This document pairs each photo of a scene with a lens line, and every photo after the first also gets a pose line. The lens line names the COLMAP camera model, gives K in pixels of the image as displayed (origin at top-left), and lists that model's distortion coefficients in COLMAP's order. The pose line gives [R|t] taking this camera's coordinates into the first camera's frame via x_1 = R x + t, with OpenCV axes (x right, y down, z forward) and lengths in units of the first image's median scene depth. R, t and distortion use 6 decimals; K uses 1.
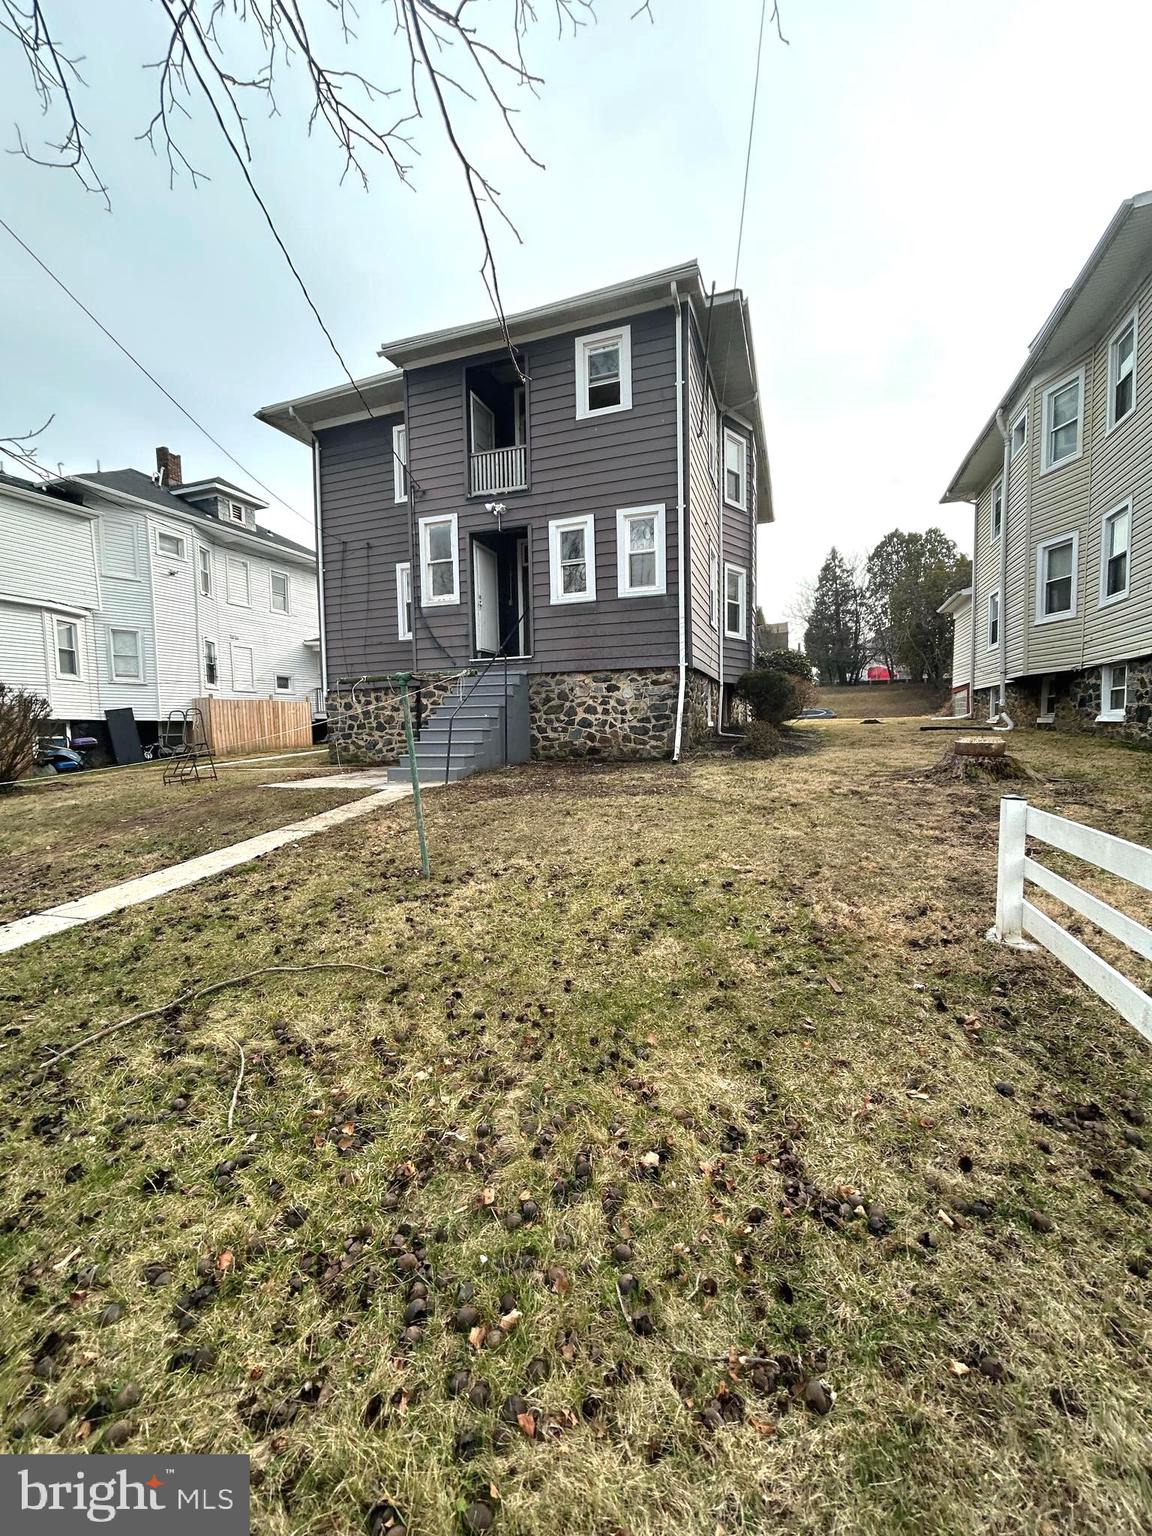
lens RADIAL K [[616.1, 0, 575.3], [0, 616.1, 769.5], [0, 0, 1]] dist [-0.000789, 0.000447]
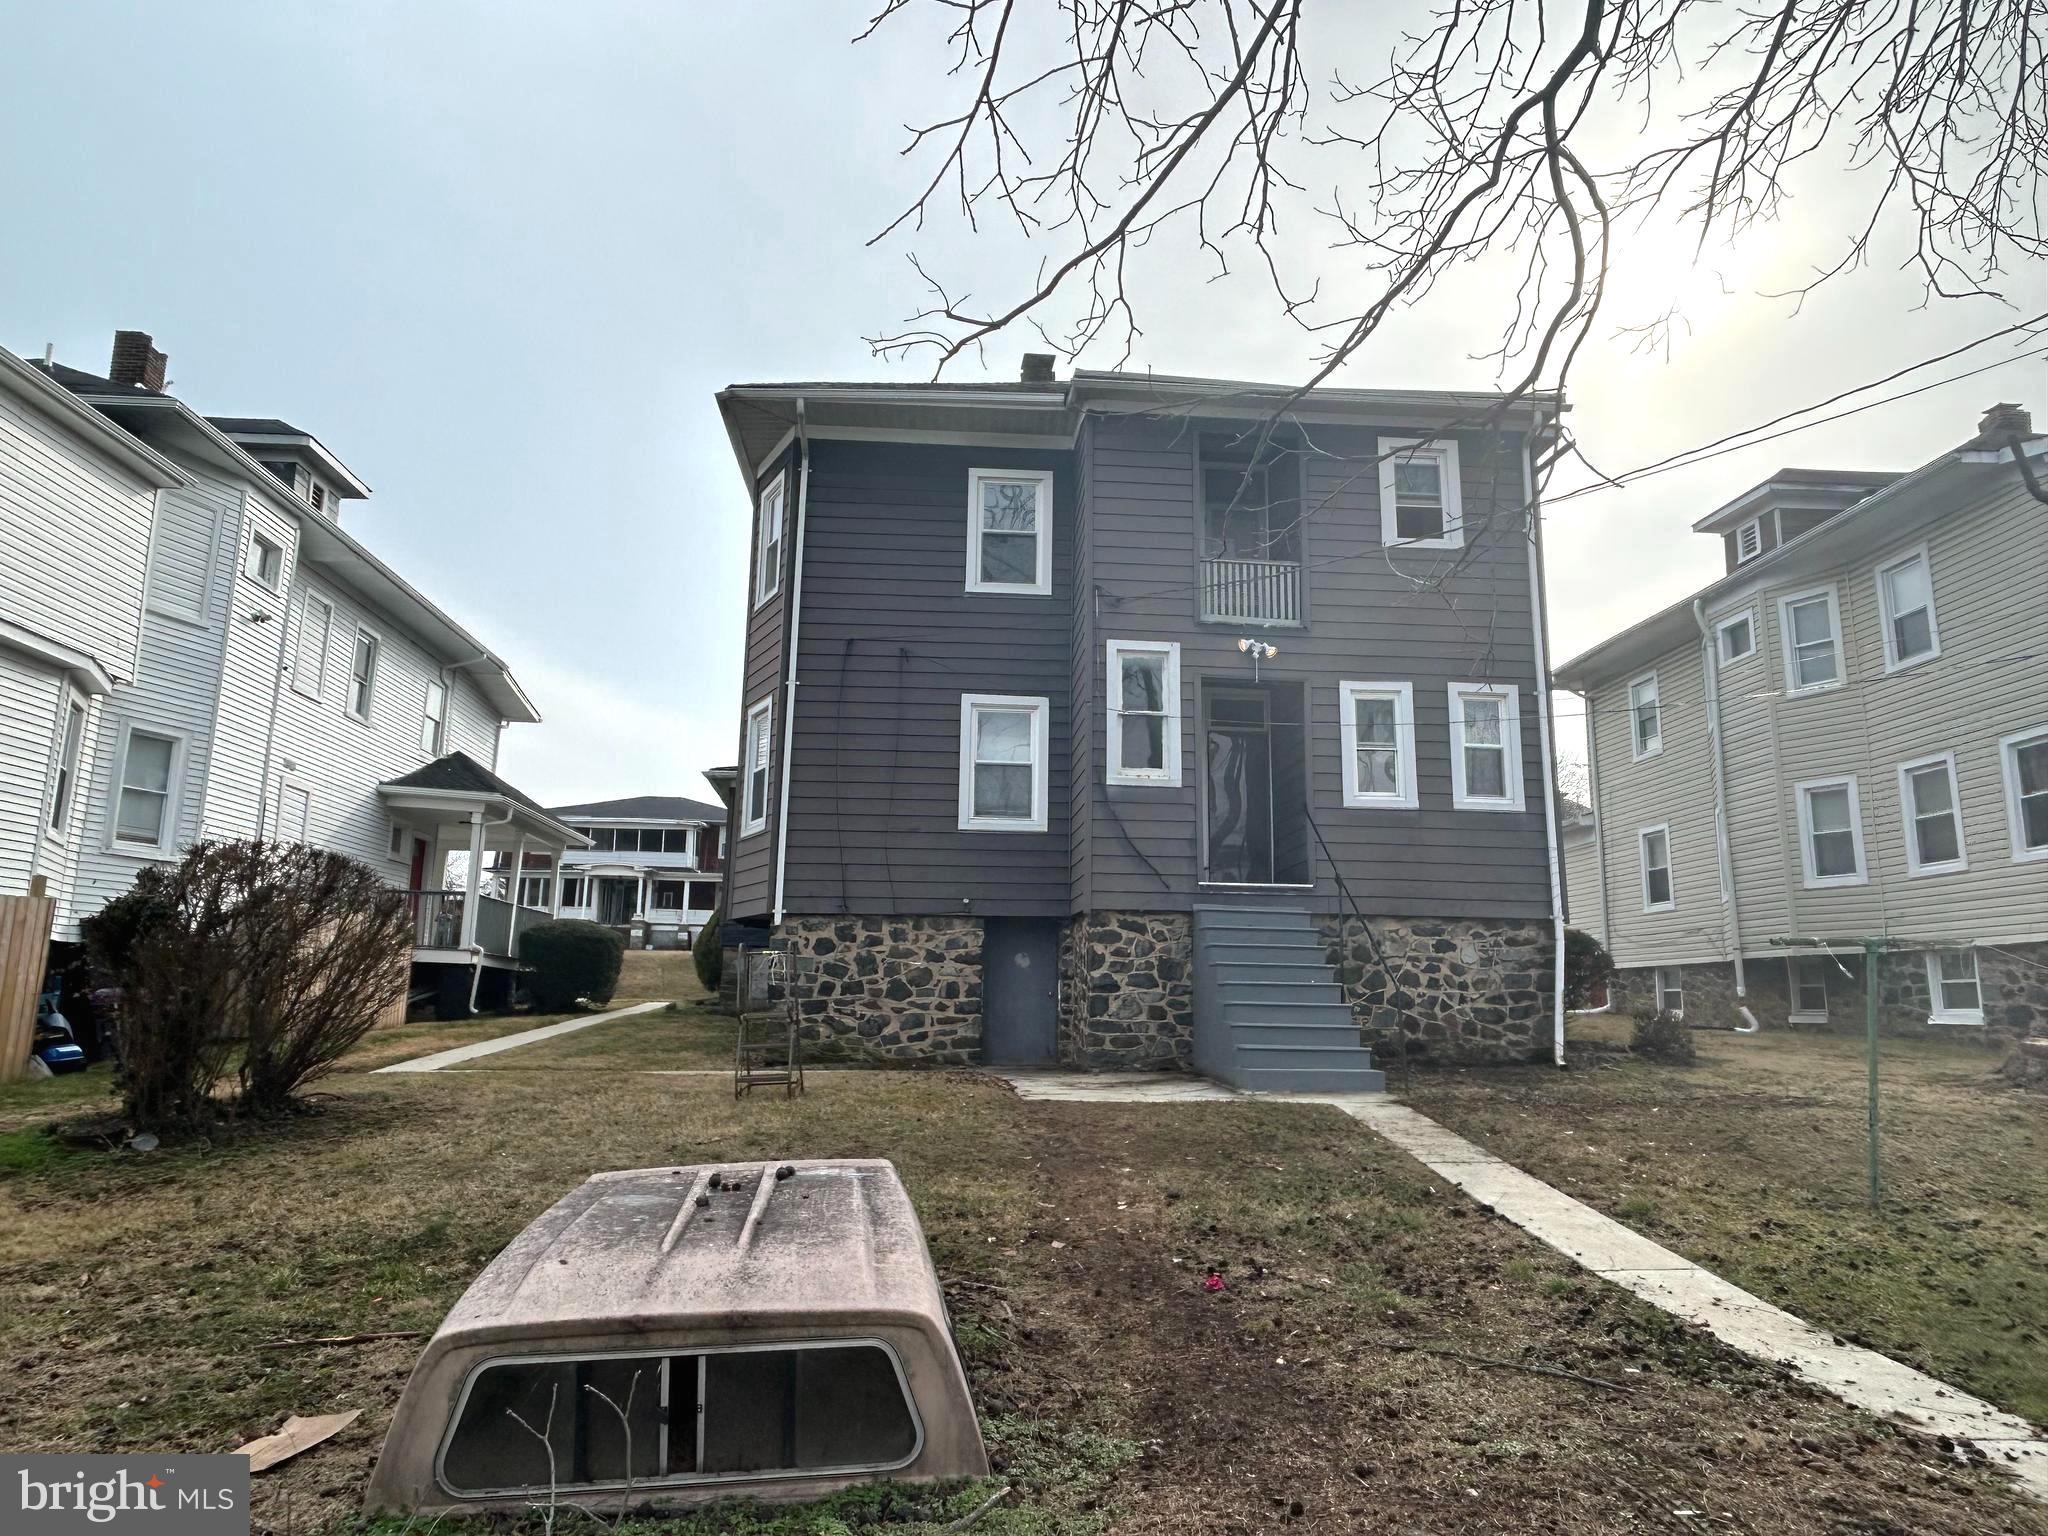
lens RADIAL K [[1302.4, 0, 1027.7], [0, 1302.4, 768.3], [0, 0, 1]] dist [0.011976, -0.005828]
pose [[0.912766, 0.106775, 0.394280, -0.853865], [-0.006335, 0.968816, -0.247698, 0.024643], [-0.408433, 0.223593, 0.884979, -0.050695]]
